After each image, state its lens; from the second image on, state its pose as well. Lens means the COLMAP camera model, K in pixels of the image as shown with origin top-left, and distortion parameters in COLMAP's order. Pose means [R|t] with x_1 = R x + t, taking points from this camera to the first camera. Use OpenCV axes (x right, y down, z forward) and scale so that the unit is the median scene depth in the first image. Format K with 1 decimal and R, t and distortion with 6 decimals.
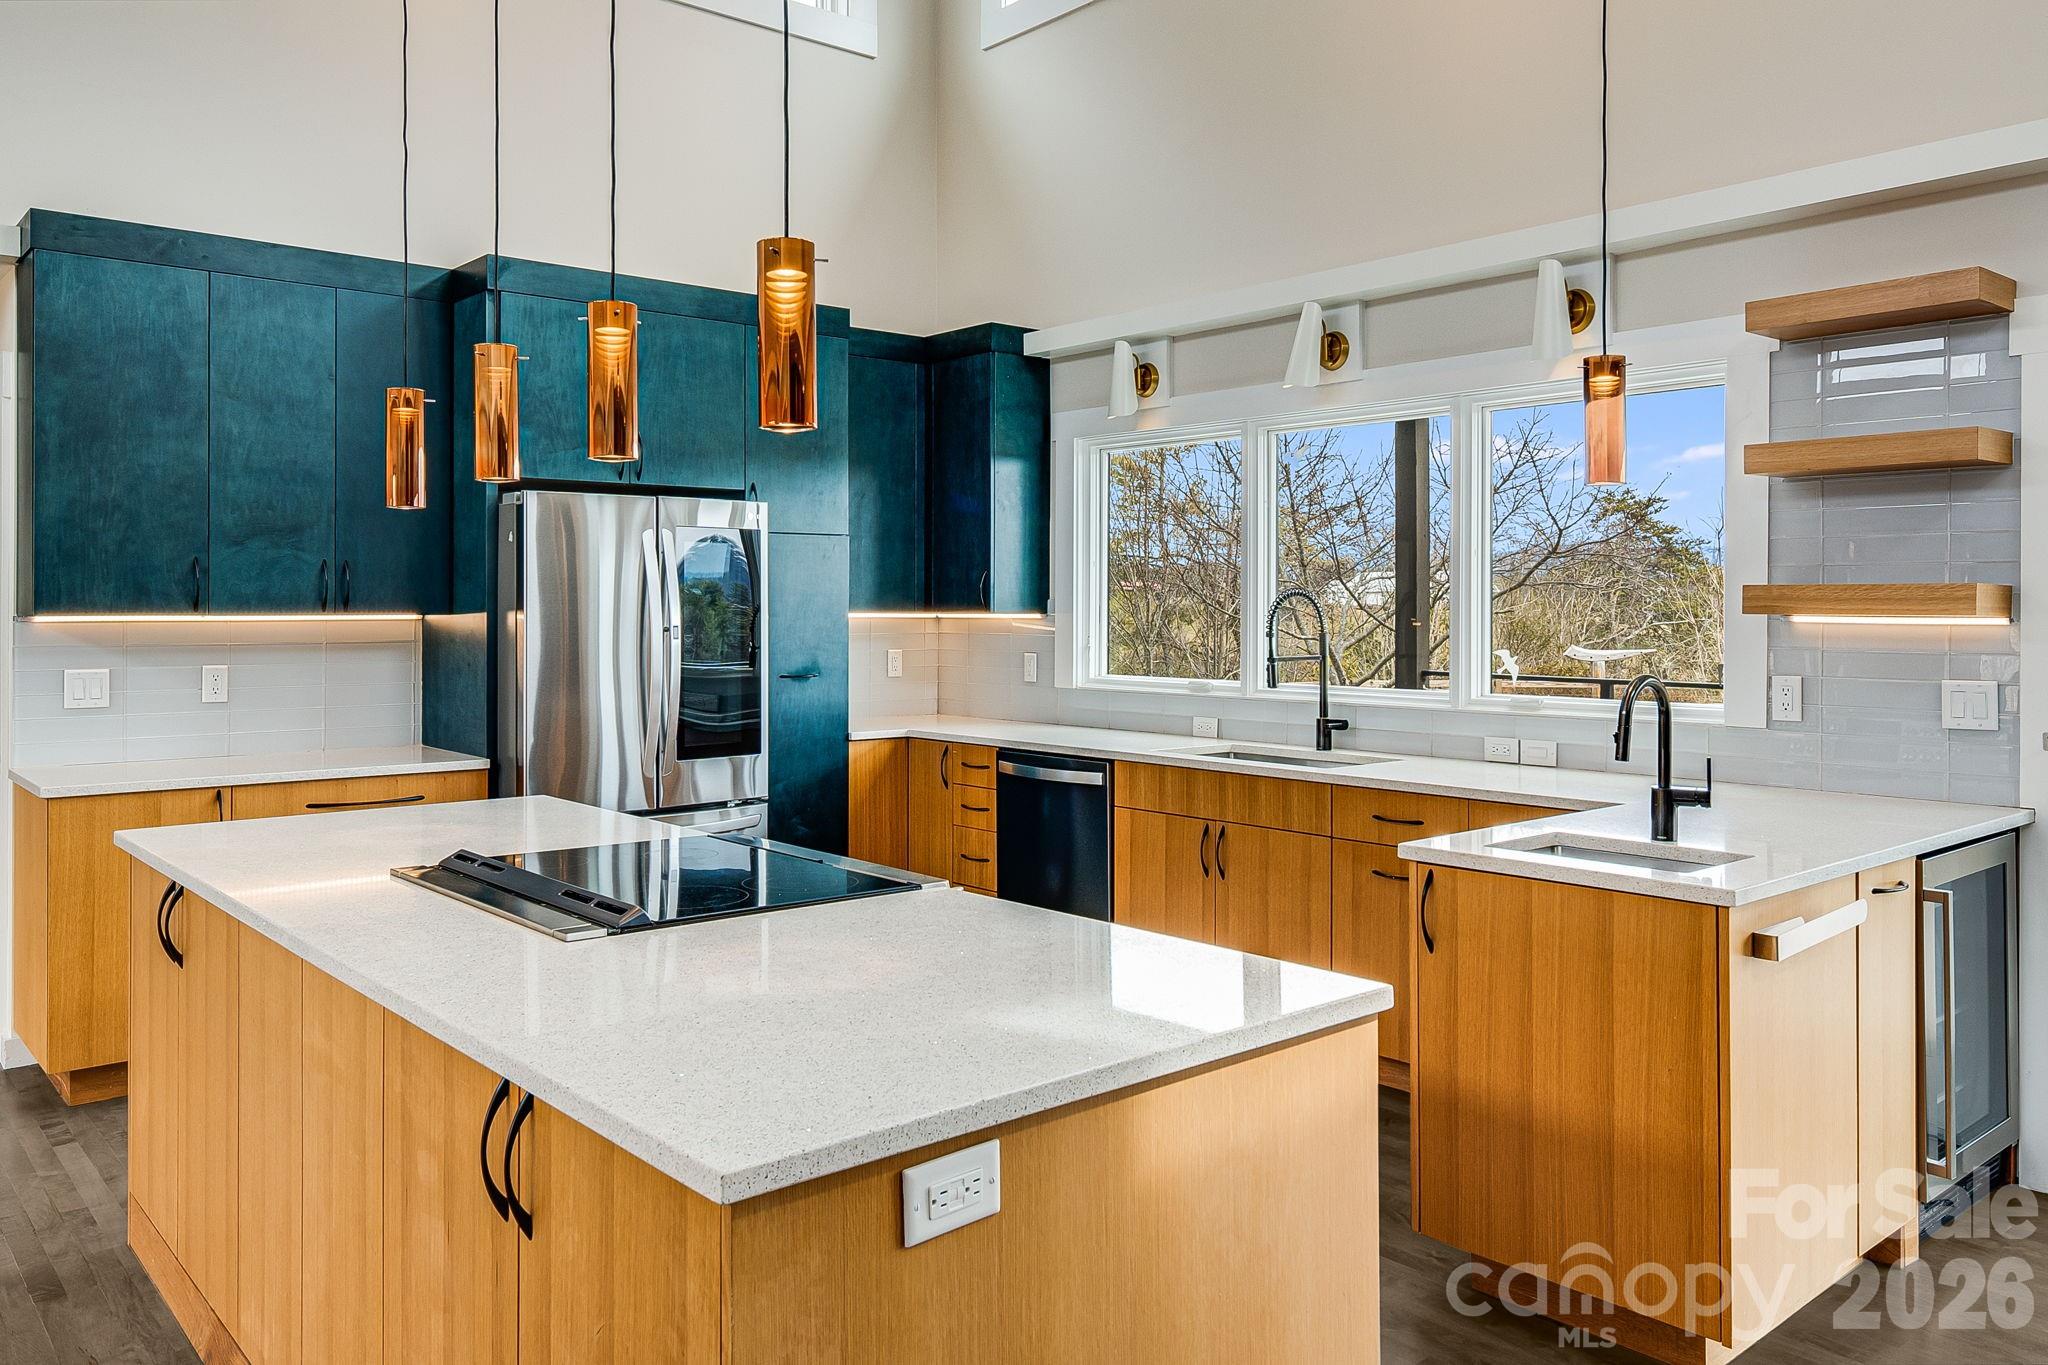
lens RADIAL K [[1506.9, 0, 1013.3], [0, 1506.9, 602.8], [0, 0, 1]] dist [-0.001189, 0.000419]
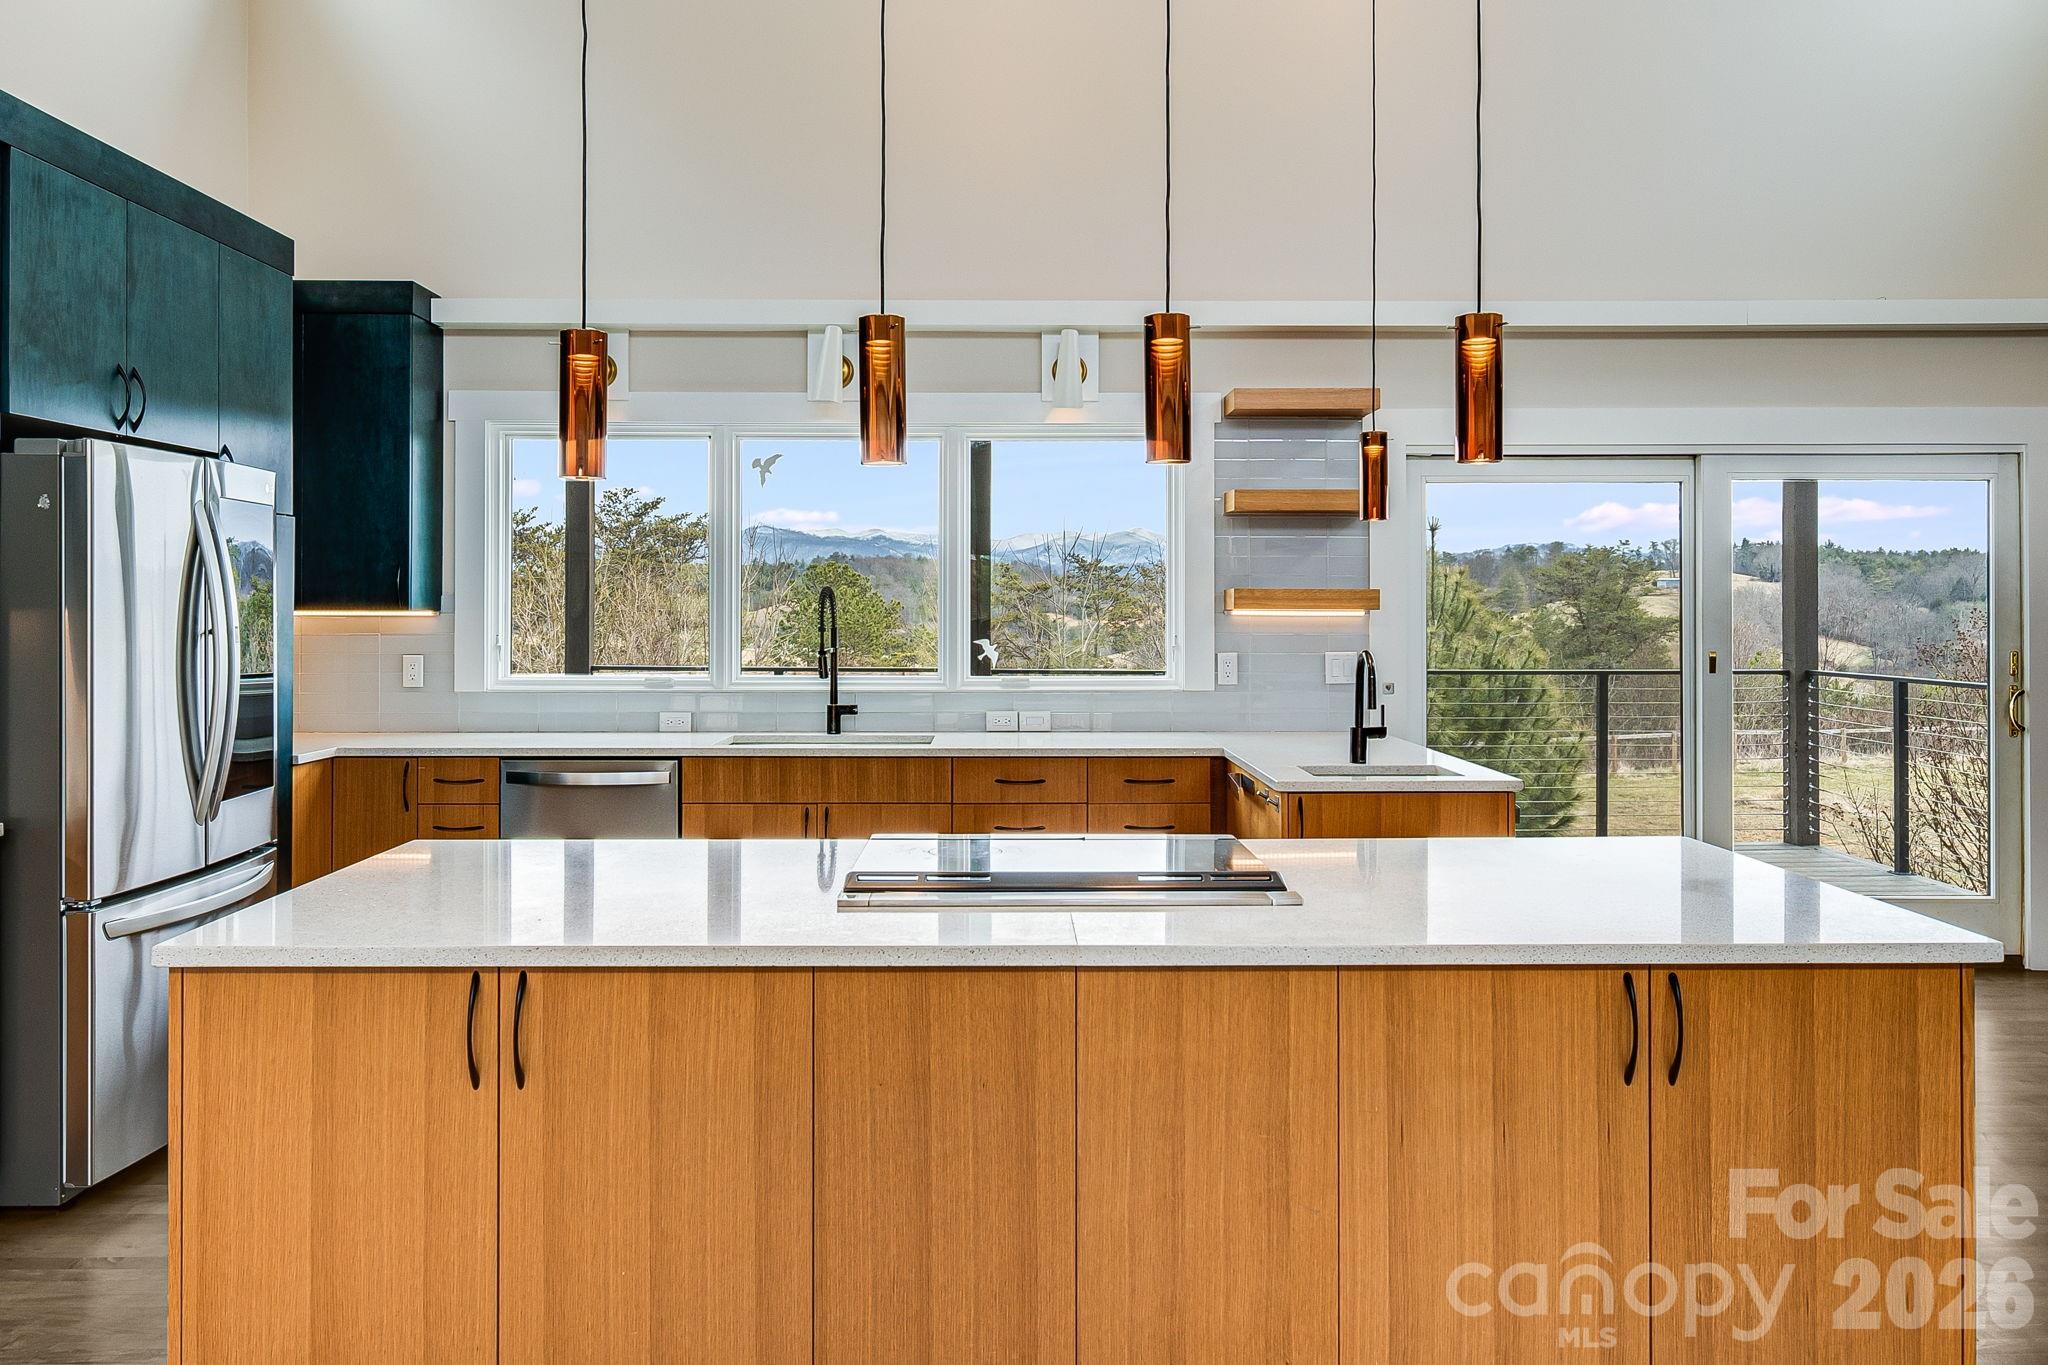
lens RADIAL K [[1506.9, 0, 1013.3], [0, 1506.9, 602.8], [0, 0, 1]] dist [-0.001189, 0.000419]
pose [[0.640824, 0.002601, 0.767683, -0.555142], [-0.003110, 0.999995, -0.000793, 0.002467], [-0.767681, -0.001879, 0.640829, 0.194518]]
